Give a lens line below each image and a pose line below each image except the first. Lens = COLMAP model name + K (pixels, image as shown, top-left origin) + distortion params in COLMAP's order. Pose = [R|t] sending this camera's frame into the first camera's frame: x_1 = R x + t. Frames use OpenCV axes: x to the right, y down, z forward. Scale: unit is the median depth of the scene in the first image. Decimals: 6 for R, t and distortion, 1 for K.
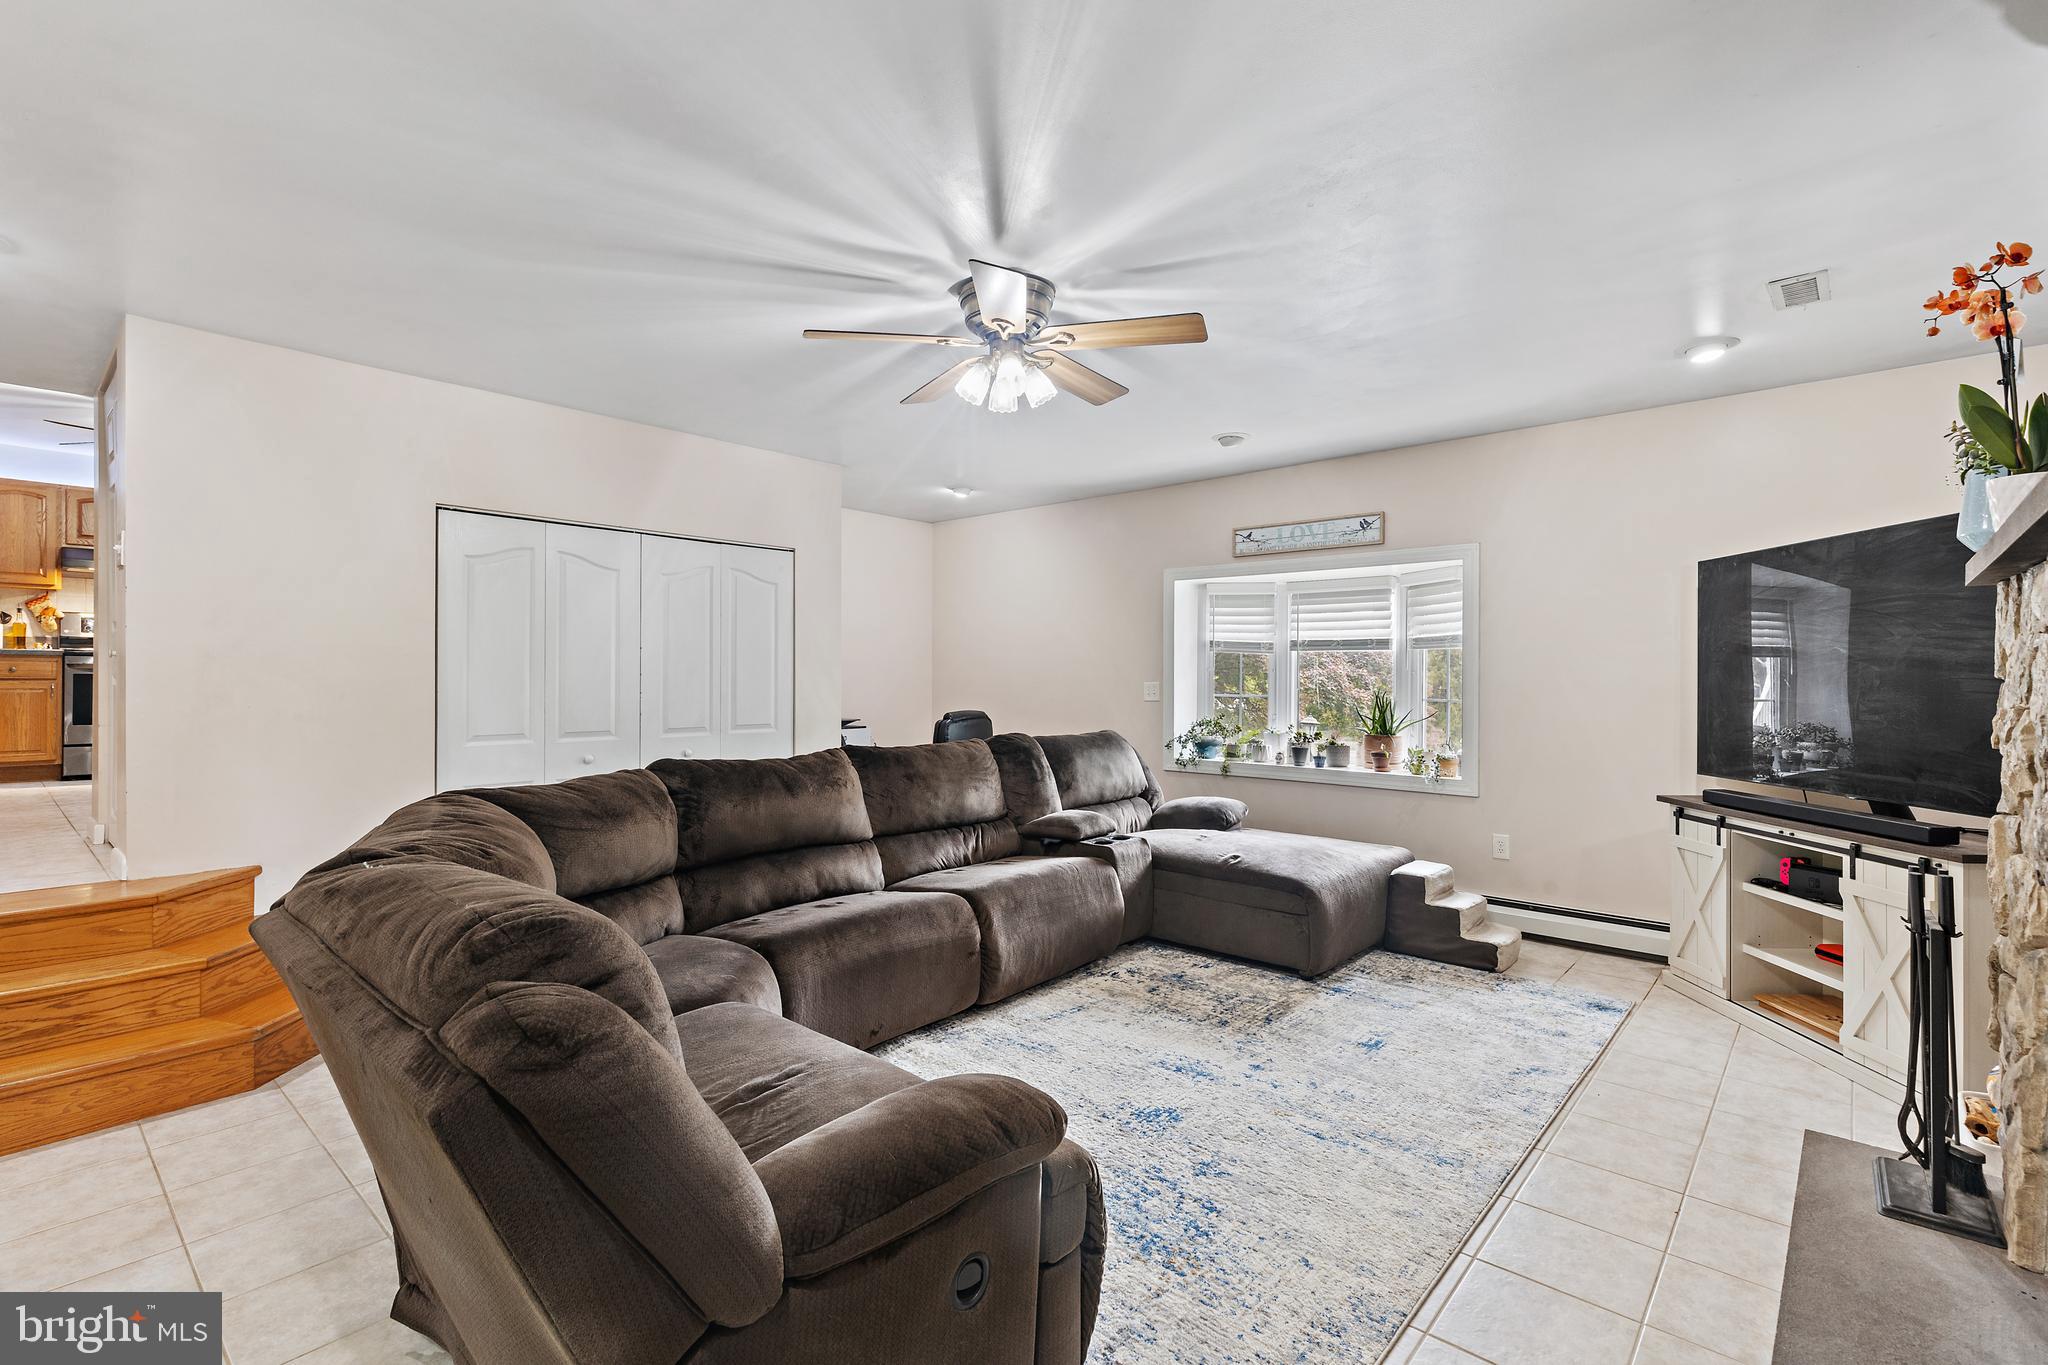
lens RADIAL K [[924.0, 0, 1029.5], [0, 924.0, 674.9], [0, 0, 1]] dist [0.003778, -0.001103]
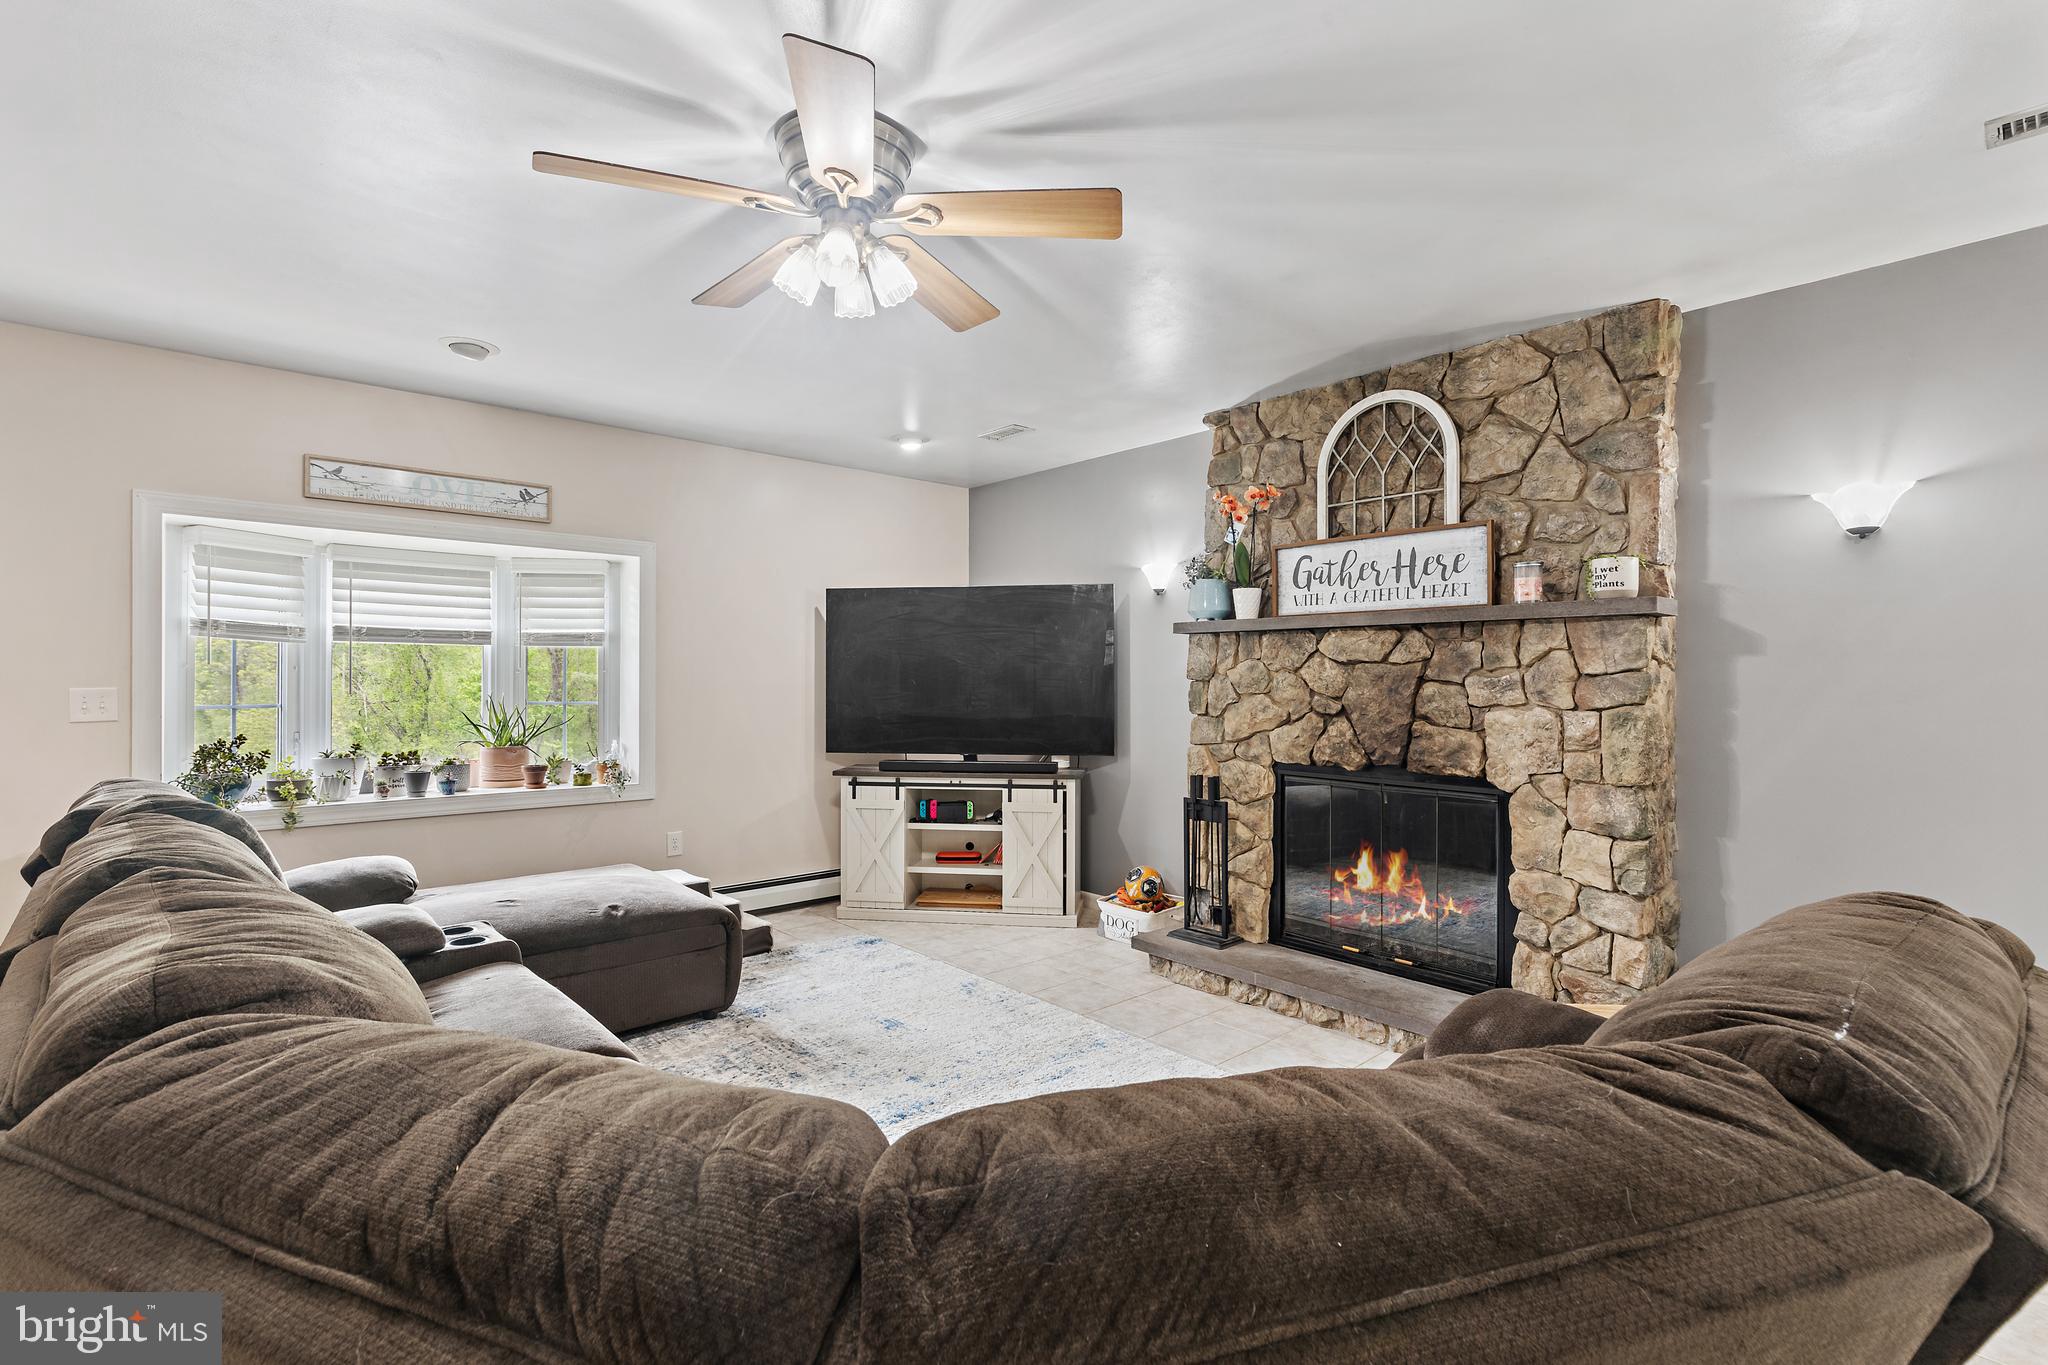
lens RADIAL K [[924.0, 0, 1029.5], [0, 924.0, 674.9], [0, 0, 1]] dist [0.003778, -0.001103]
pose [[0.117161, 0.002112, 0.993111, -0.562395], [-0.003280, 0.999993, -0.001740, -0.000401], [-0.993108, -0.003053, 0.117167, 0.604825]]
